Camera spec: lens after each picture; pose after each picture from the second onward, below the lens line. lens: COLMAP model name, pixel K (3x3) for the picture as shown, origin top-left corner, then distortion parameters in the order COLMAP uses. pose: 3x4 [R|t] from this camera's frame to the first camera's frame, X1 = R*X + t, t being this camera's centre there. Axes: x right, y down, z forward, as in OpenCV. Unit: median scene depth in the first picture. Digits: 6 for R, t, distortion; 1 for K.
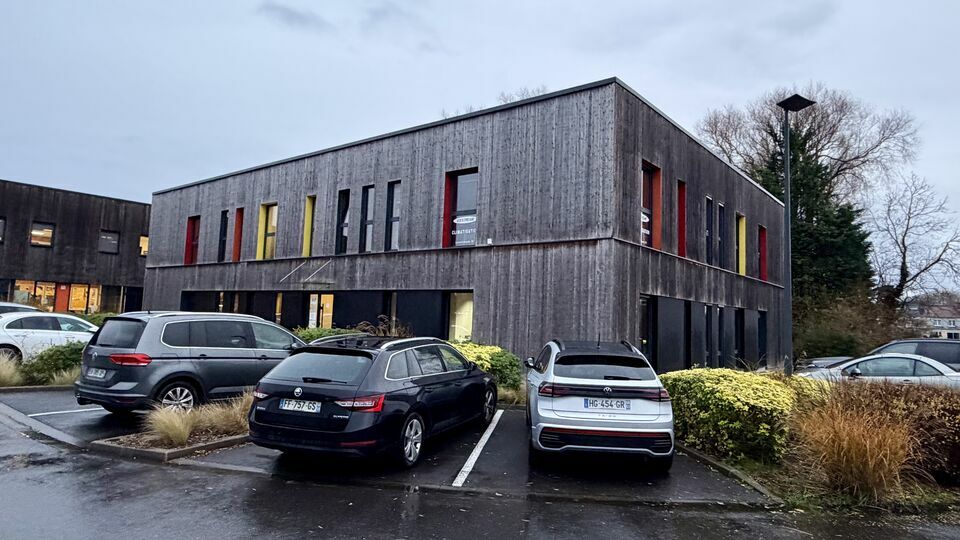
lens RADIAL K [[632.3, 0, 480.0], [0, 632.3, 270.0], [0, 0, 1]] dist [-0.004077, 0.000809]
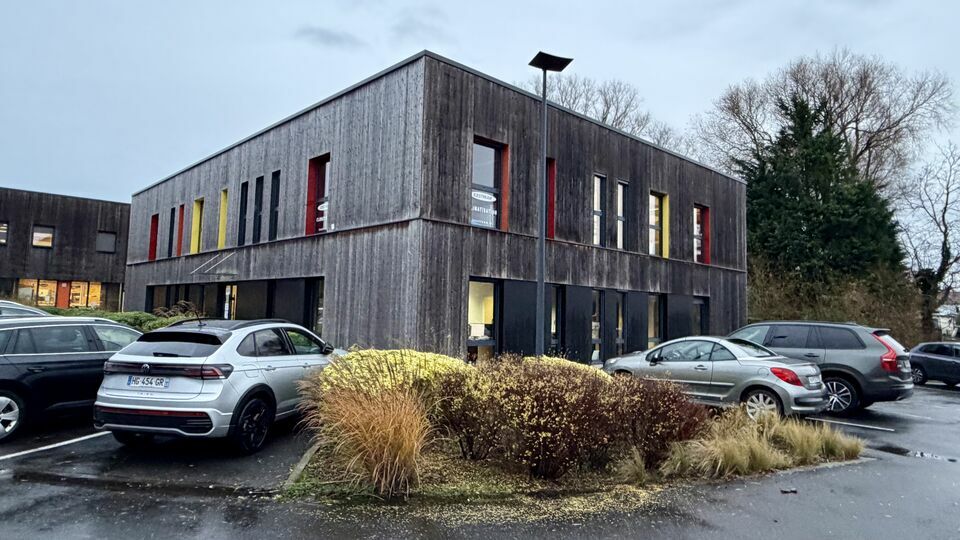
lens RADIAL K [[632.3, 0, 480.0], [0, 632.3, 270.0], [0, 0, 1]] dist [-0.004077, 0.000809]
pose [[0.989583, -0.020141, -0.142550, 0.308952], [0.021075, 0.999765, 0.005045, 0.017703], [0.142415, -0.007997, 0.989775, 0.045545]]
